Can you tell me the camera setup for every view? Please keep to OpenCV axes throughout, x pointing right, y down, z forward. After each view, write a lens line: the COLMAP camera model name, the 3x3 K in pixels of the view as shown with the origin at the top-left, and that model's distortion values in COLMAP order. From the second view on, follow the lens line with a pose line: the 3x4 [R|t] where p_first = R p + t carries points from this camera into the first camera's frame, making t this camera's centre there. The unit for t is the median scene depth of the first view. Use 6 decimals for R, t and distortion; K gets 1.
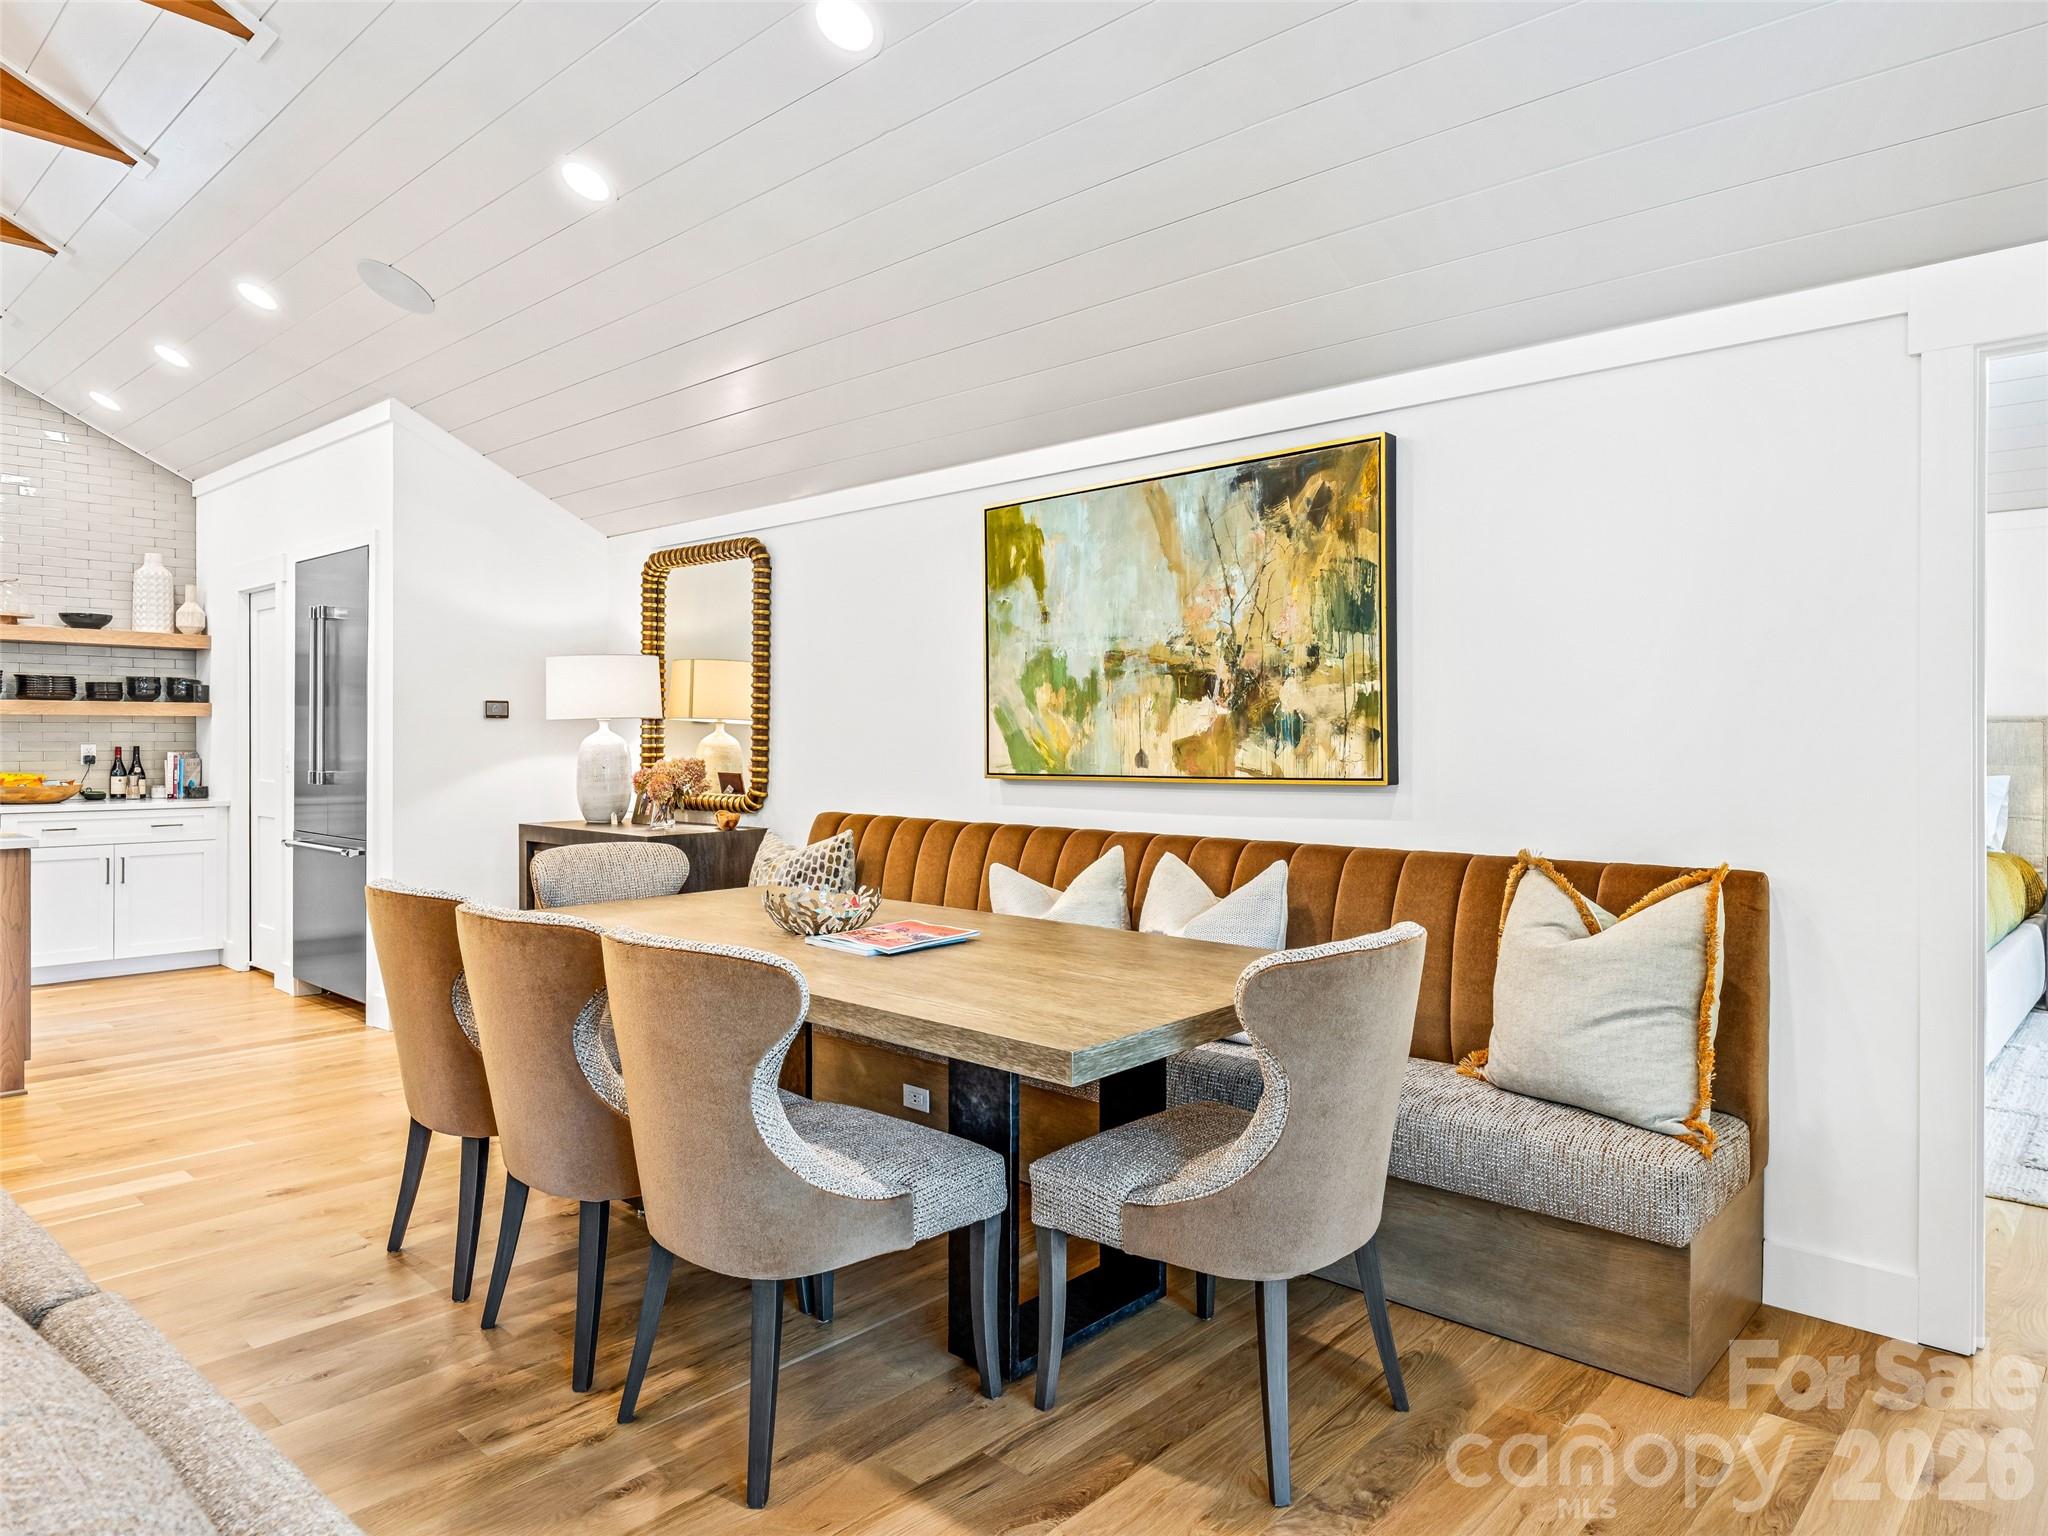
lens RADIAL K [[1198.9, 0, 1017.4], [0, 1198.9, 758.4], [0, 0, 1]] dist [0.002169, -0.000251]
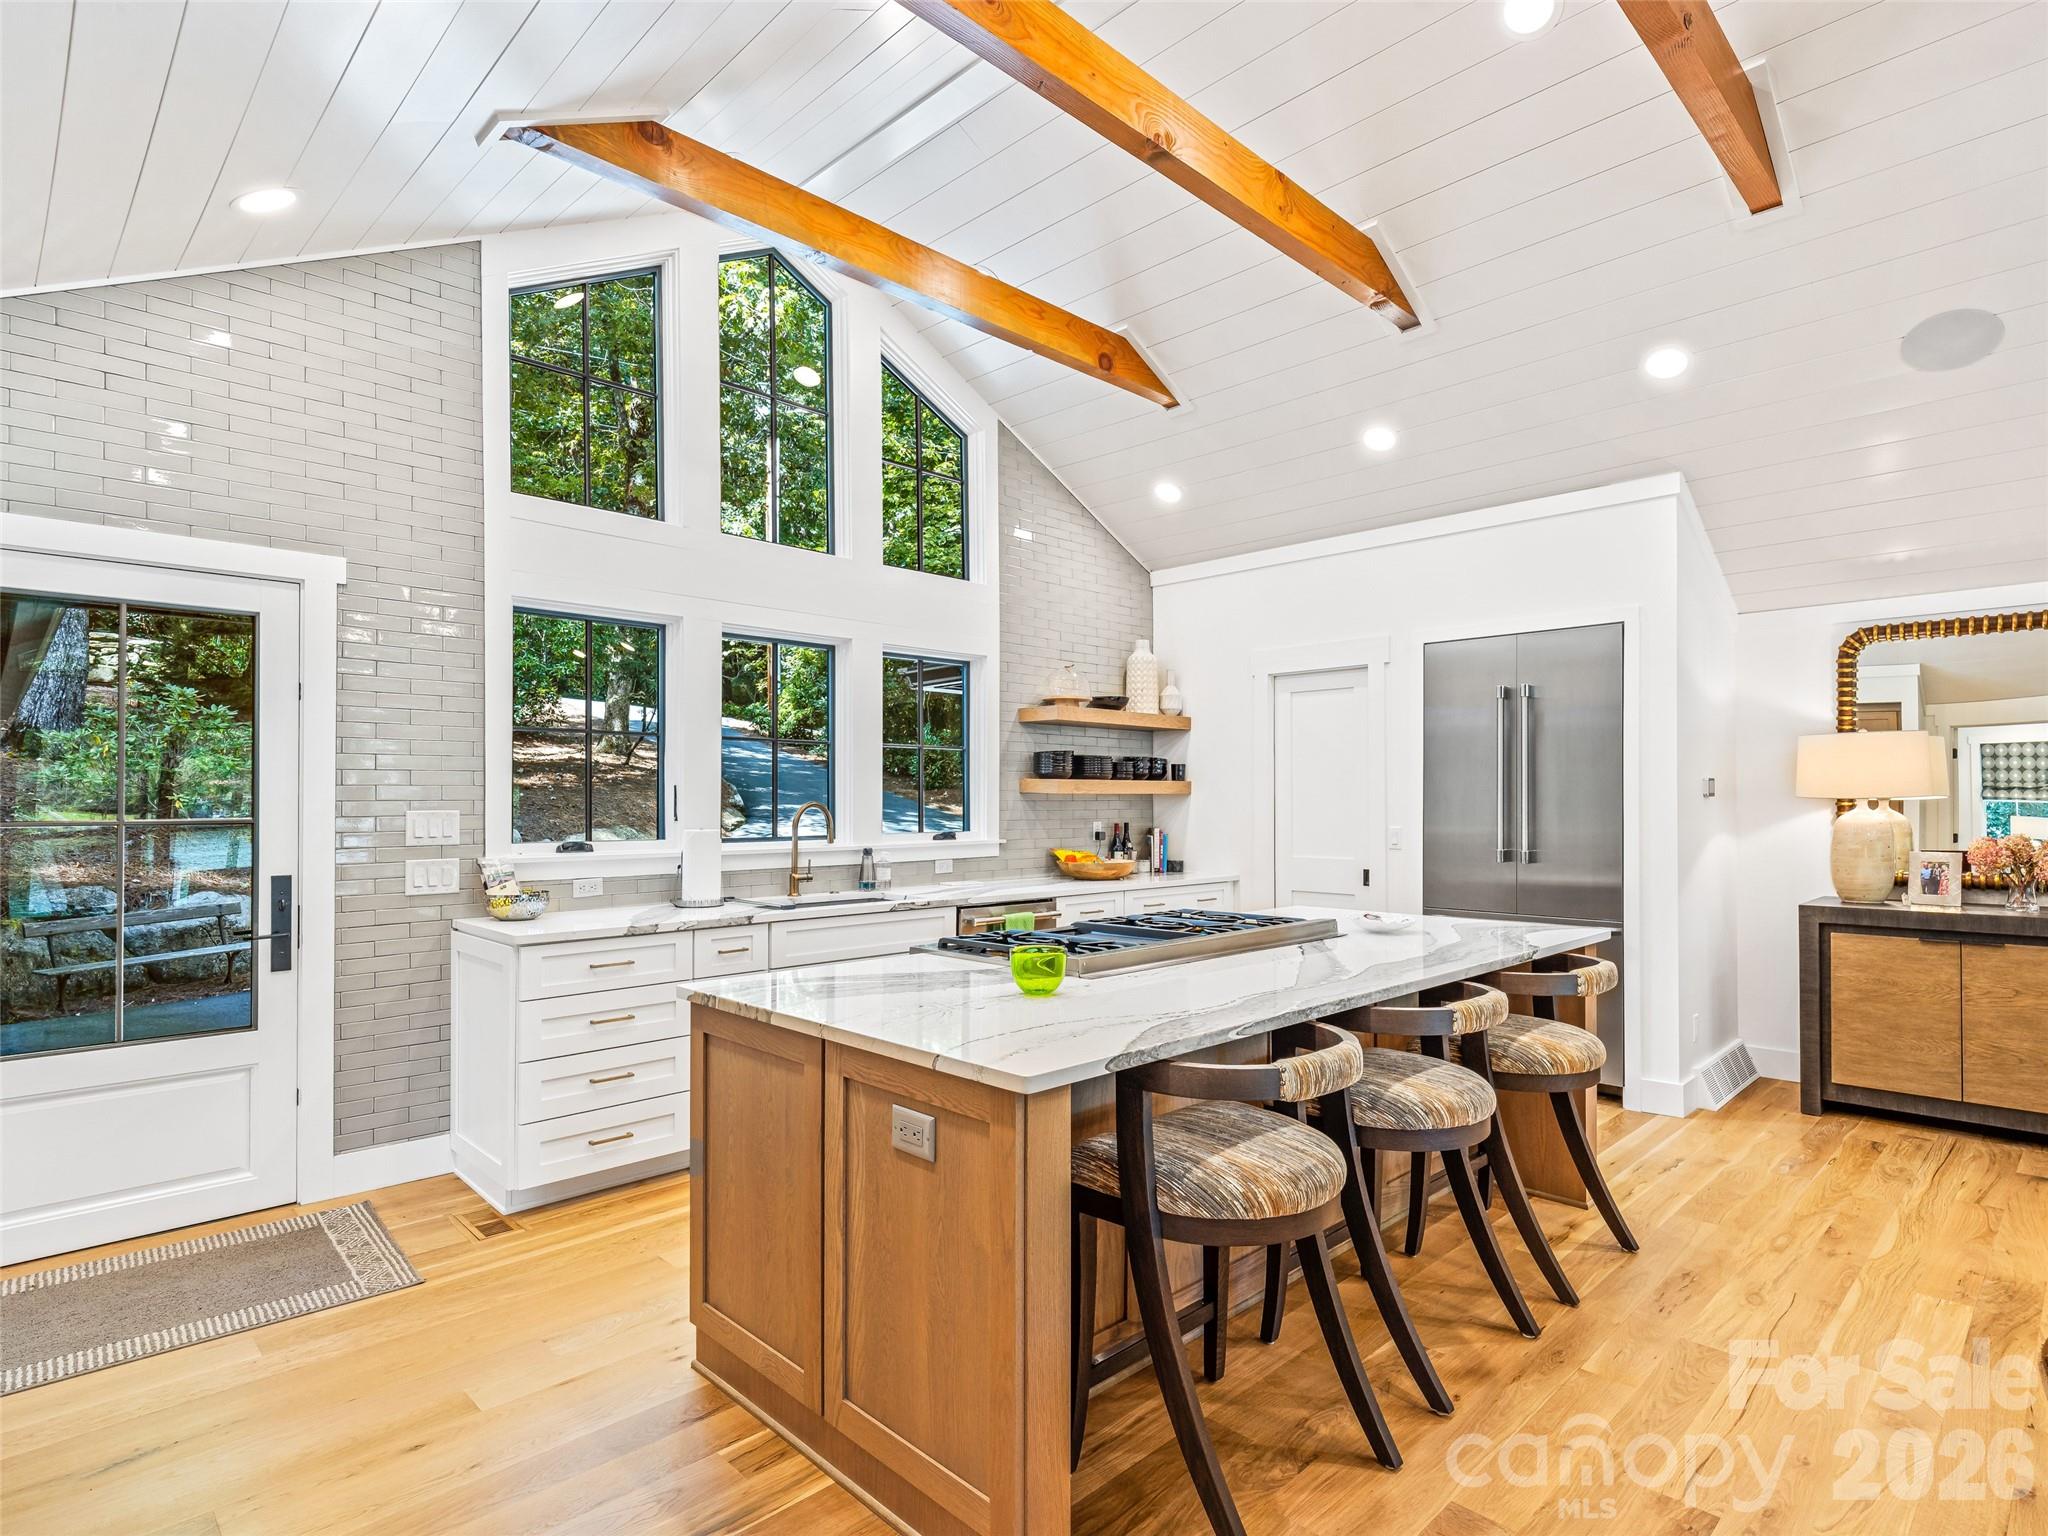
lens RADIAL K [[1029.1, 0, 1029.5], [0, 1029.1, 793.9], [0, 0, 1]] dist [0.001460, -0.002315]
pose [[0.997819, -0.004437, -0.065859, -1.394149], [0.002681, 0.999639, -0.026722, -0.020915], [0.065954, 0.026488, 0.997471, 0.176715]]
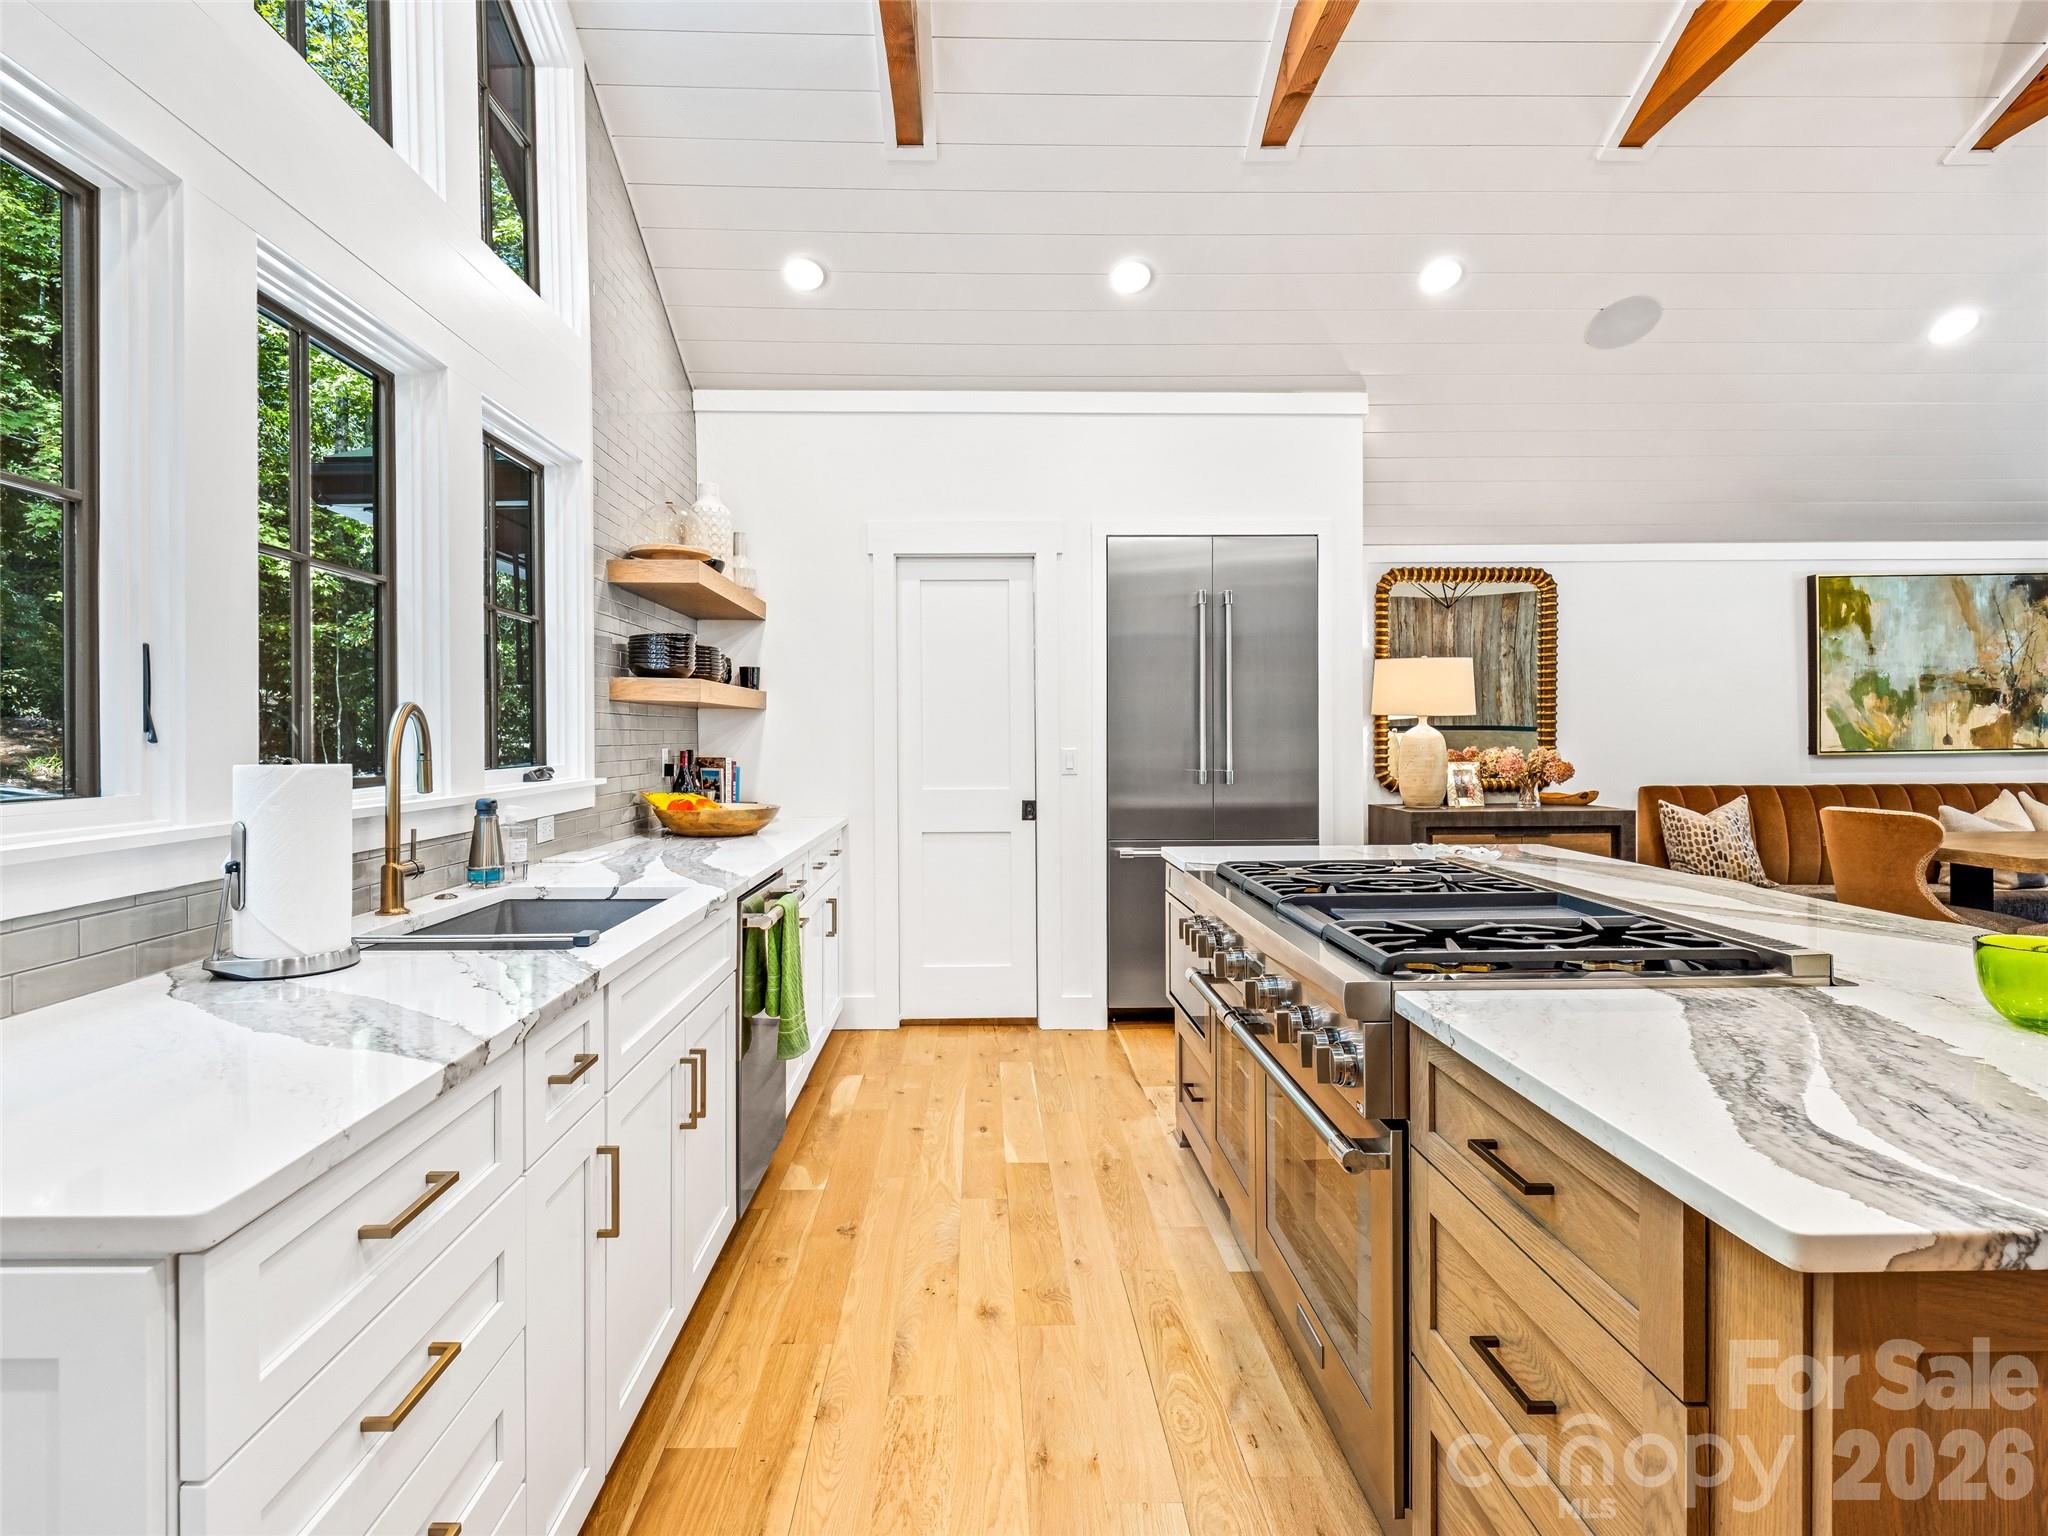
lens RADIAL K [[1086.6, 0, 1001.3], [0, 1086.6, 742.9], [0, 0, 1]] dist [0.008064, -0.007025]
pose [[0.751134, -0.011585, 0.660048, -1.877692], [0.019823, 0.999791, -0.005010, -0.013748], [-0.659852, 0.016847, 0.751207, 0.721569]]
